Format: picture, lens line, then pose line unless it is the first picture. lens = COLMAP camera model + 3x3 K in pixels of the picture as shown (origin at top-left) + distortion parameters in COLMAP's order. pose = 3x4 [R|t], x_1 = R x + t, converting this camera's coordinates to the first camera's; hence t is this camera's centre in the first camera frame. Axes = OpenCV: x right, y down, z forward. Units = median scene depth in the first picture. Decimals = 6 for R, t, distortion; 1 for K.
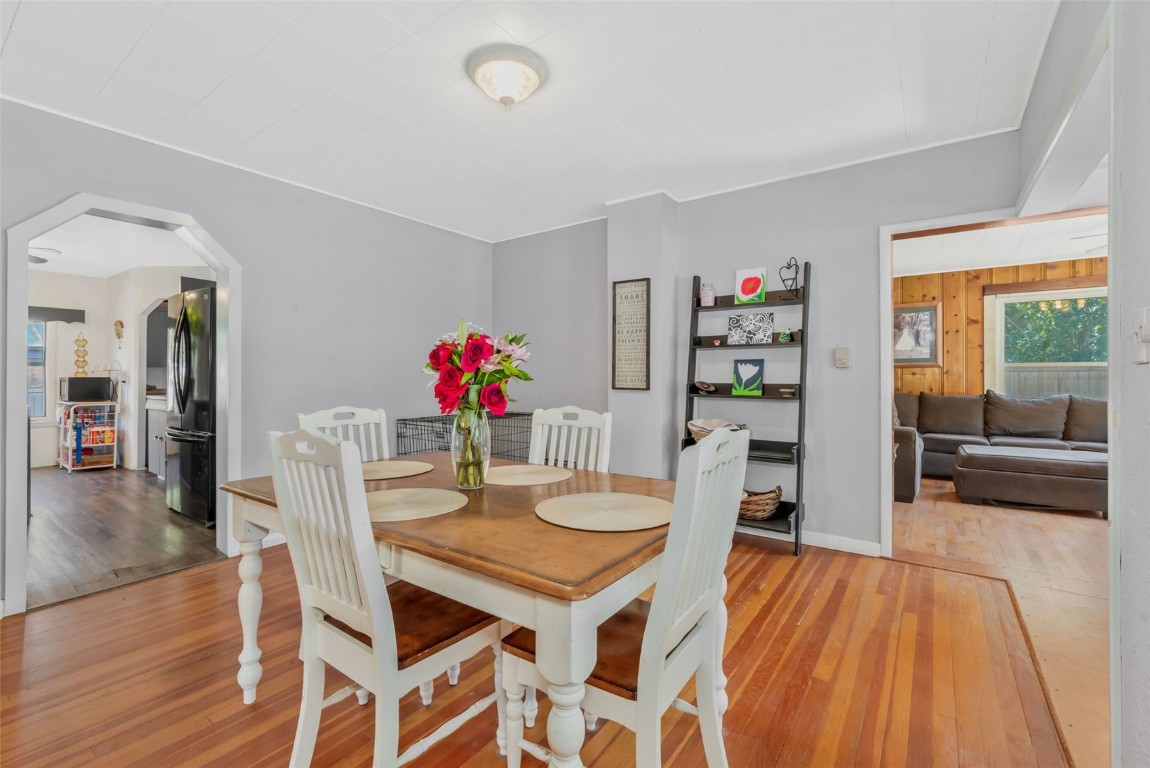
lens RADIAL K [[495.0, 0, 571.8], [0, 495.0, 372.9], [0, 0, 1]] dist [-0.000516, -0.000385]
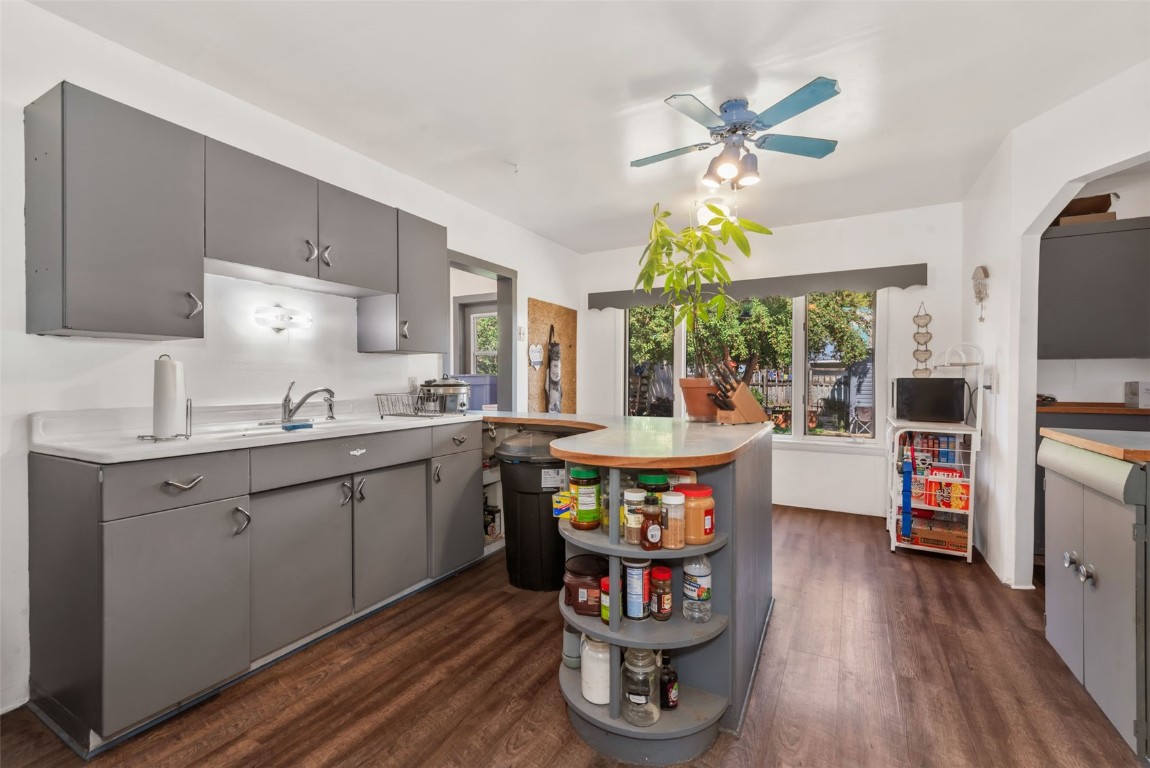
lens RADIAL K [[495.0, 0, 573.9], [0, 495.0, 384.6], [0, 0, 1]] dist [-0.000516, -0.000385]
pose [[0.111648, 0.009488, -0.993703, -0.453223], [0.002674, 0.999948, 0.009848, 0.009222], [0.993744, -0.003757, 0.111617, 0.523487]]
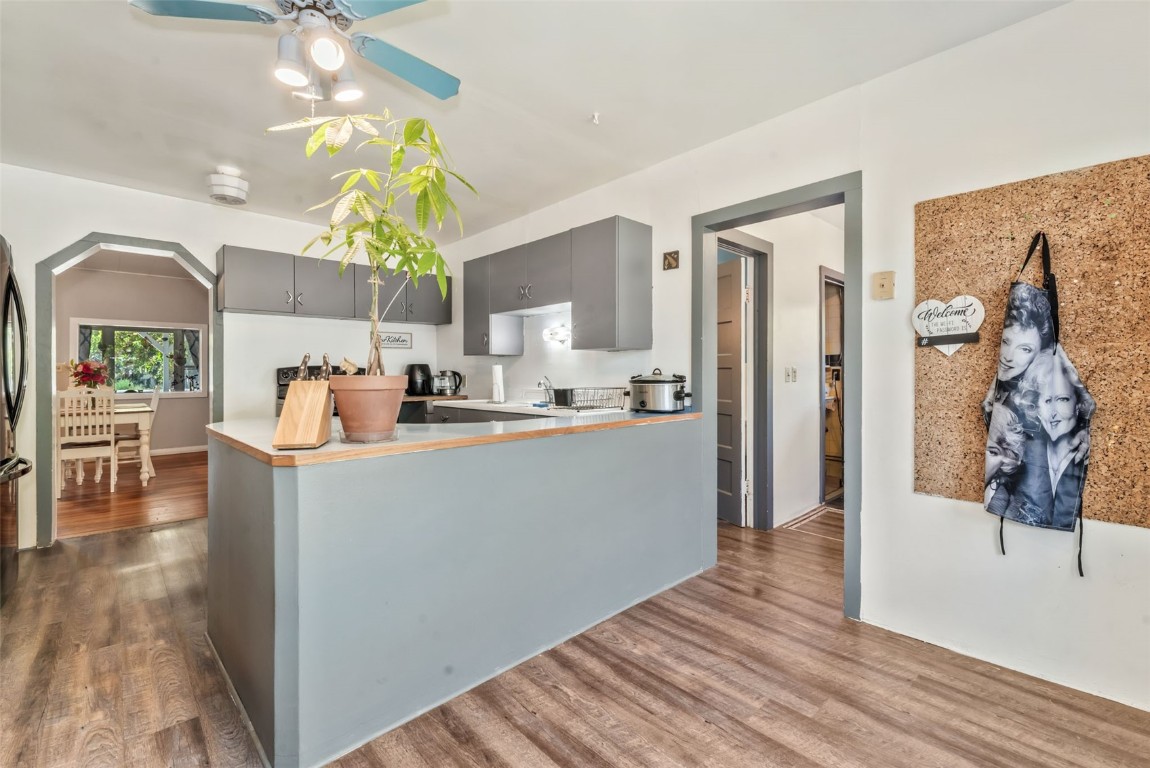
lens RADIAL K [[495.0, 0, 571.7], [0, 495.0, 377.7], [0, 0, 1]] dist [-0.000516, -0.000385]
pose [[-0.982578, -0.002043, 0.185840, -1.398821], [-0.001679, 0.999996, 0.002116, 0.011431], [-0.185844, 0.001767, -0.982578, 1.208609]]
